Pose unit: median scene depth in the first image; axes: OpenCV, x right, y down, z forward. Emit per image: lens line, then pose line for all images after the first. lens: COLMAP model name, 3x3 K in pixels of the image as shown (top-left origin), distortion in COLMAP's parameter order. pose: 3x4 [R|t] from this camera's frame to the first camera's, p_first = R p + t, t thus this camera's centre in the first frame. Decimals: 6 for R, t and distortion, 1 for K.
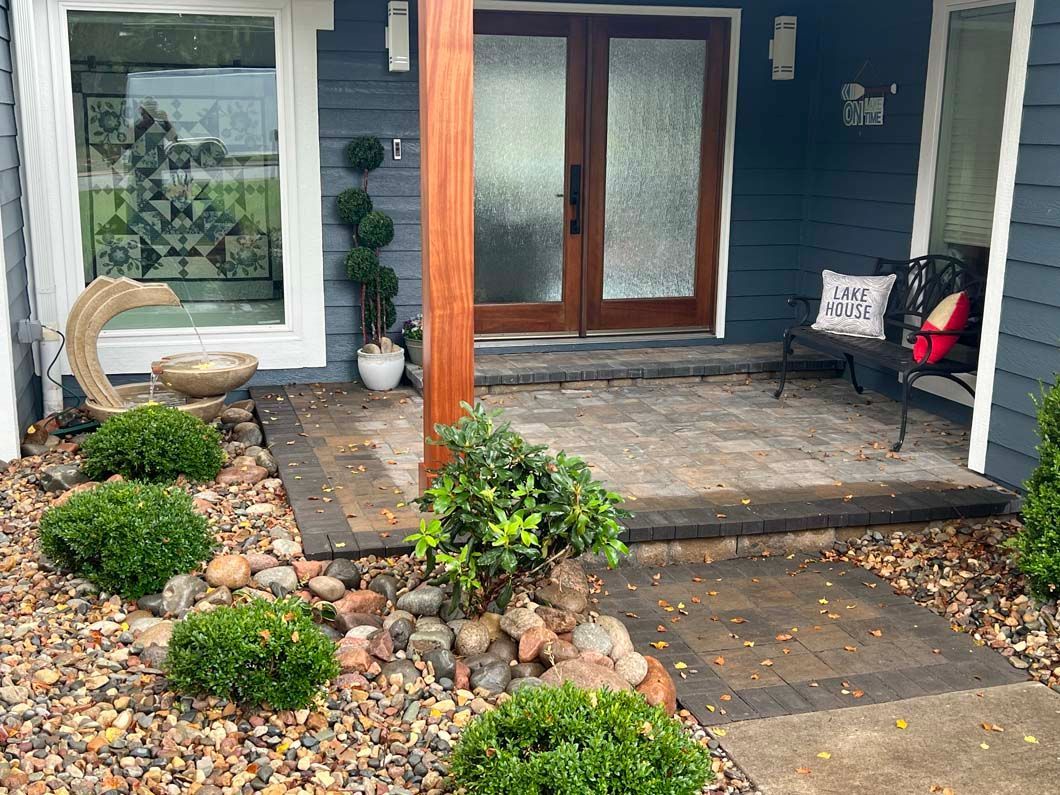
lens RADIAL K [[1184.1, 0, 525.8], [0, 1184.1, 402.8], [0, 0, 1]] dist [0.053943, 0.000000]
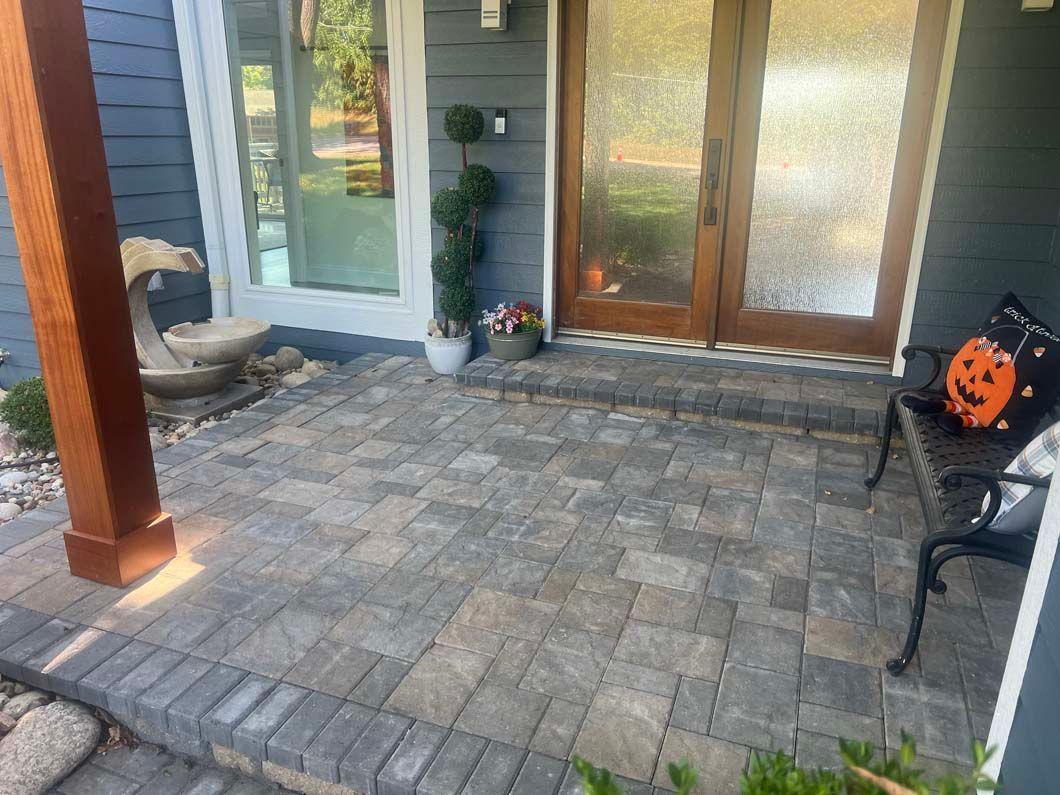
lens RADIAL K [[788.4, 0, 528.2], [0, 788.4, 394.9], [0, 0, 1]] dist [0.020213, -0.005761]
pose [[0.818133, 0.182580, -0.545273, 0.260613], [-0.134277, 0.982697, 0.127578, -0.079202], [0.559131, -0.031158, 0.828493, 0.461618]]
